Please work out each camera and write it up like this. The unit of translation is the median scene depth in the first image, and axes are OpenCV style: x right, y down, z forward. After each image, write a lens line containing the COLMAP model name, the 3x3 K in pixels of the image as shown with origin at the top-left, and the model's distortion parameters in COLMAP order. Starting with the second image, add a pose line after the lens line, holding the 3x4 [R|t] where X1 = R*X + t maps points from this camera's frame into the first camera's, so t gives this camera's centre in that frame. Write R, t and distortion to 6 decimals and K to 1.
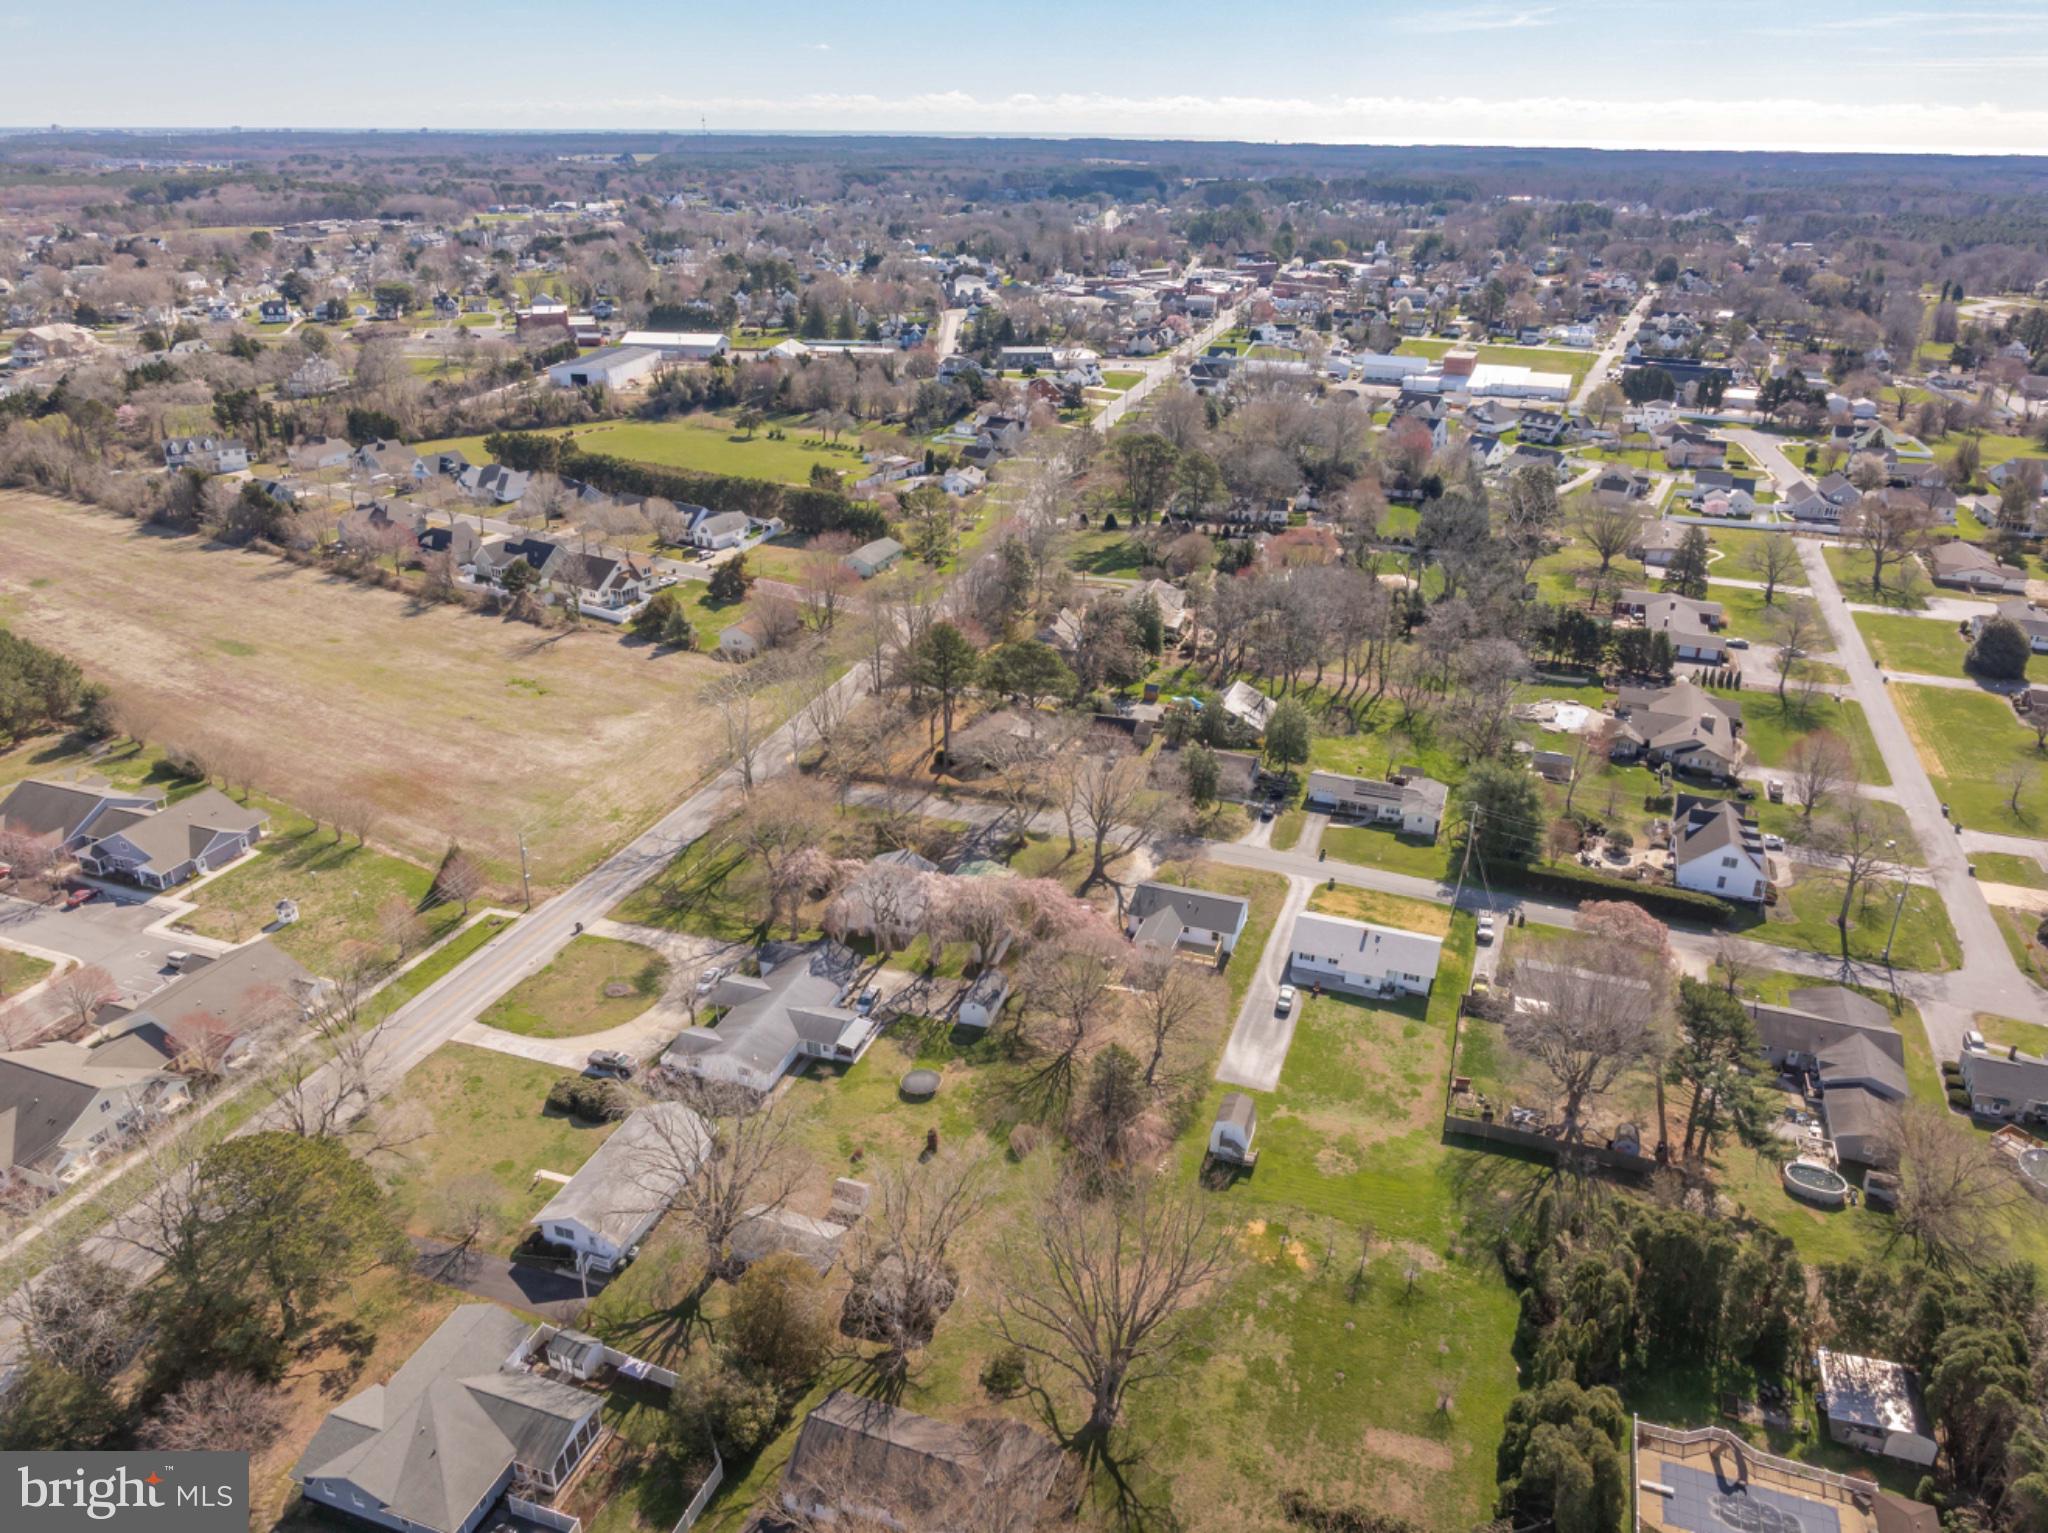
lens RADIAL K [[1439.5, 0, 1029.6], [0, 1439.5, 765.5], [0, 0, 1]] dist [-0.029822, 0.017320]
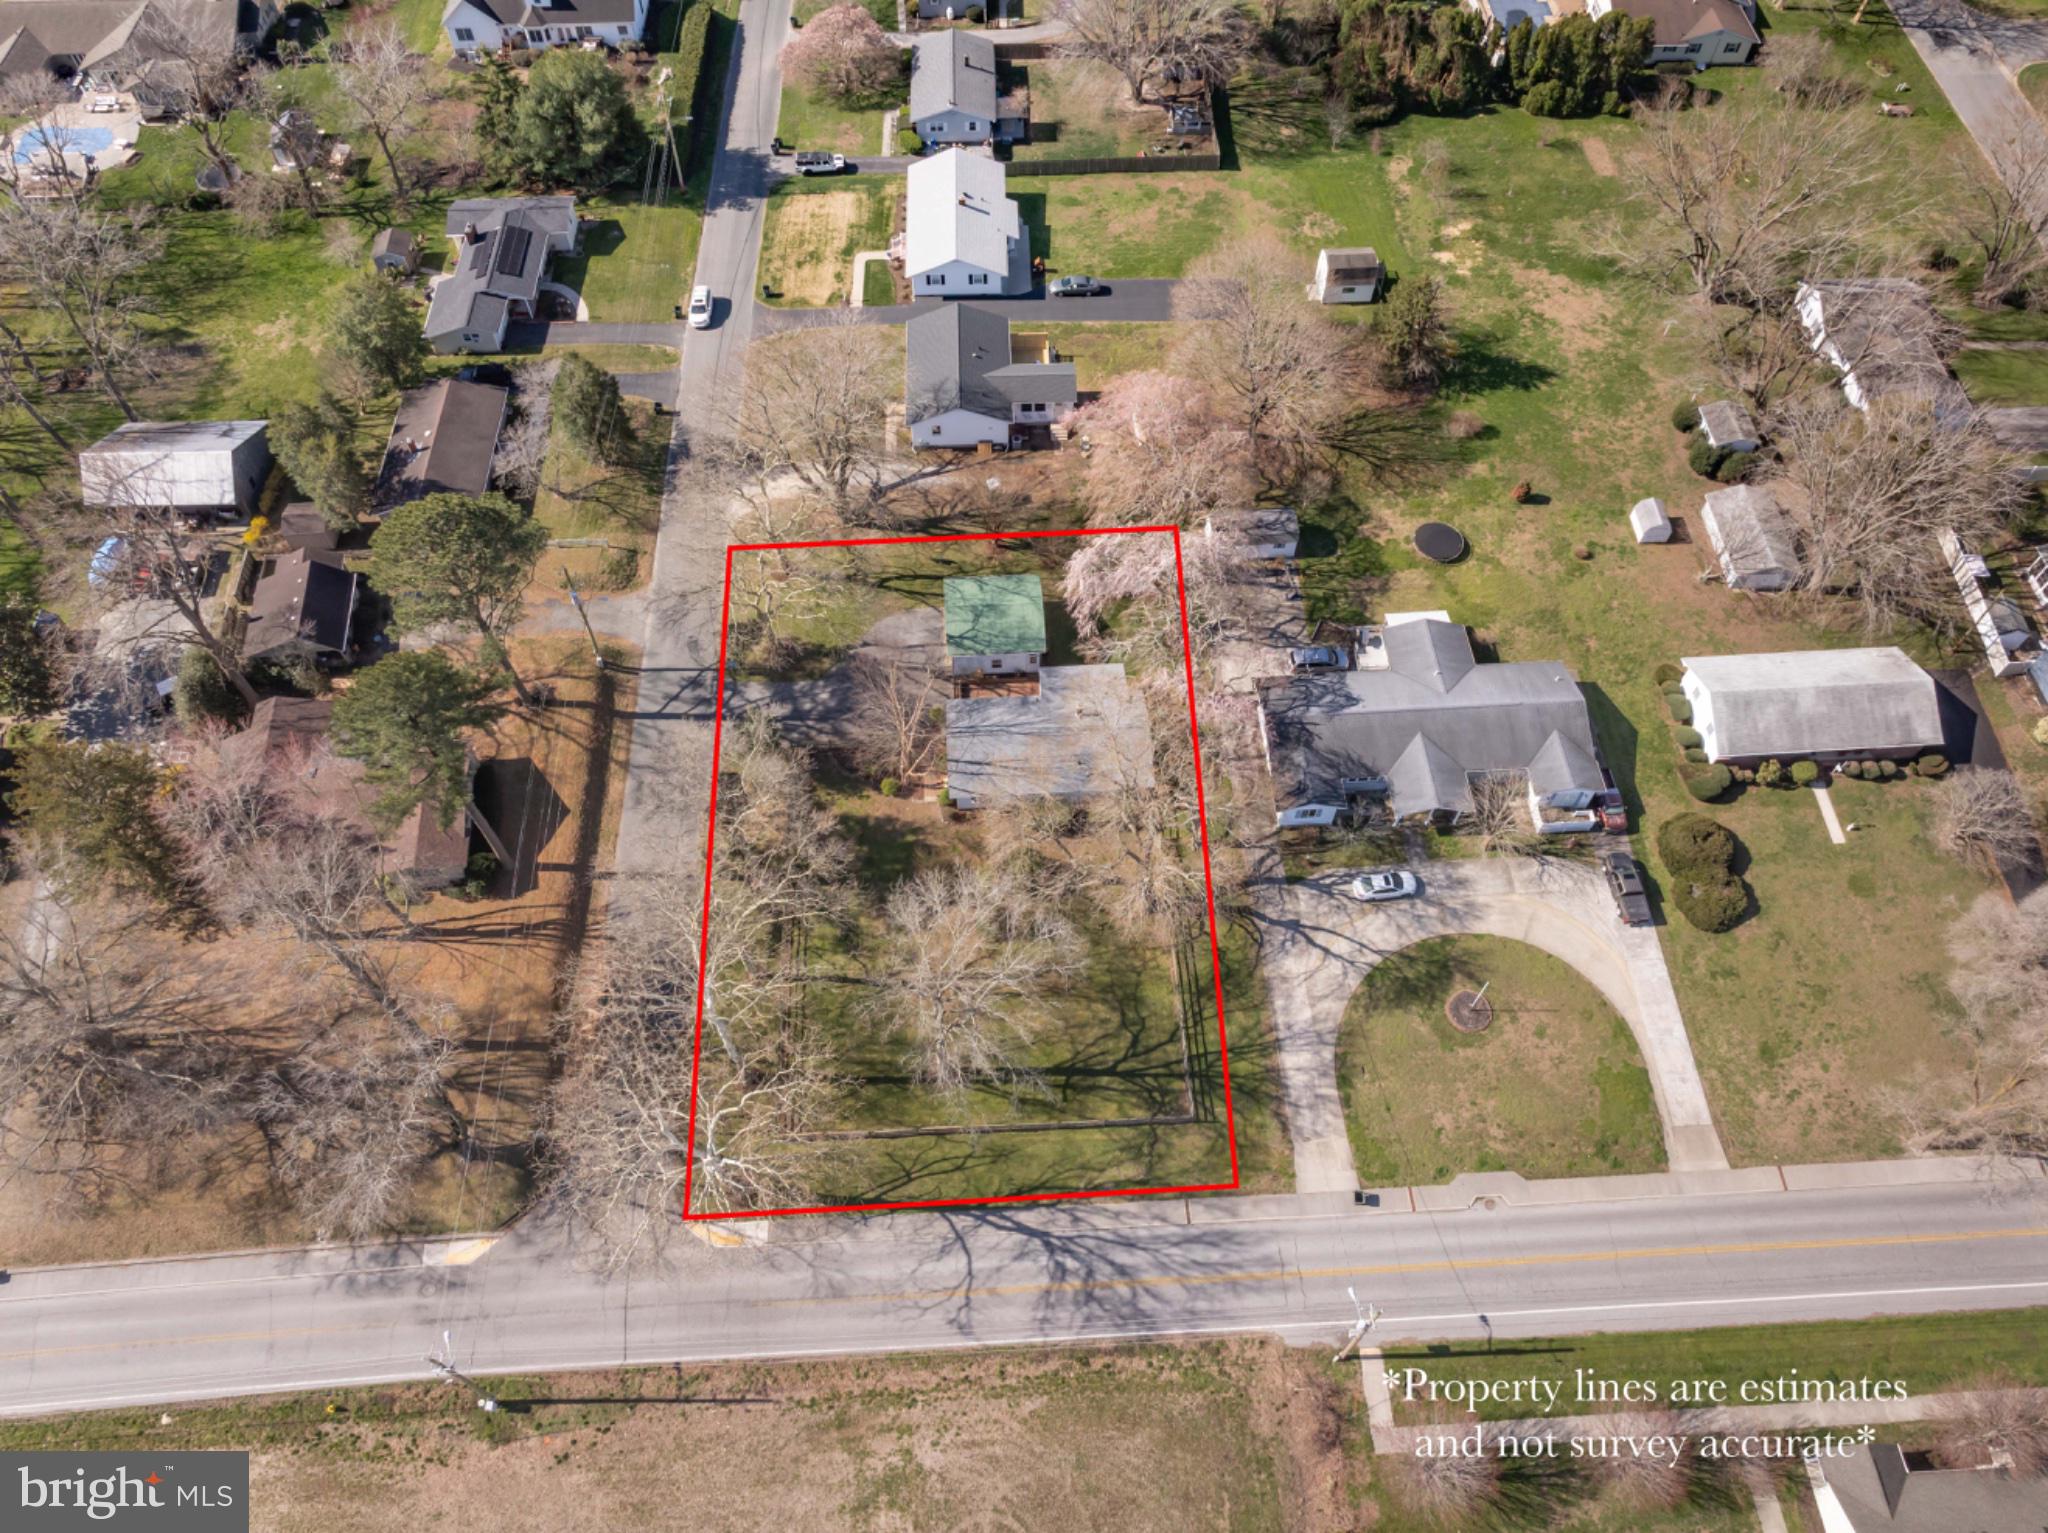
lens RADIAL K [[1439.5, 0, 1029.6], [0, 1439.5, 765.5], [0, 0, 1]] dist [-0.029822, 0.017320]
pose [[-0.383224, -0.784435, 0.487648, -0.229211], [0.371209, 0.352641, 0.858981, -0.244846], [-0.845780, 0.510202, 0.156049, 0.541899]]
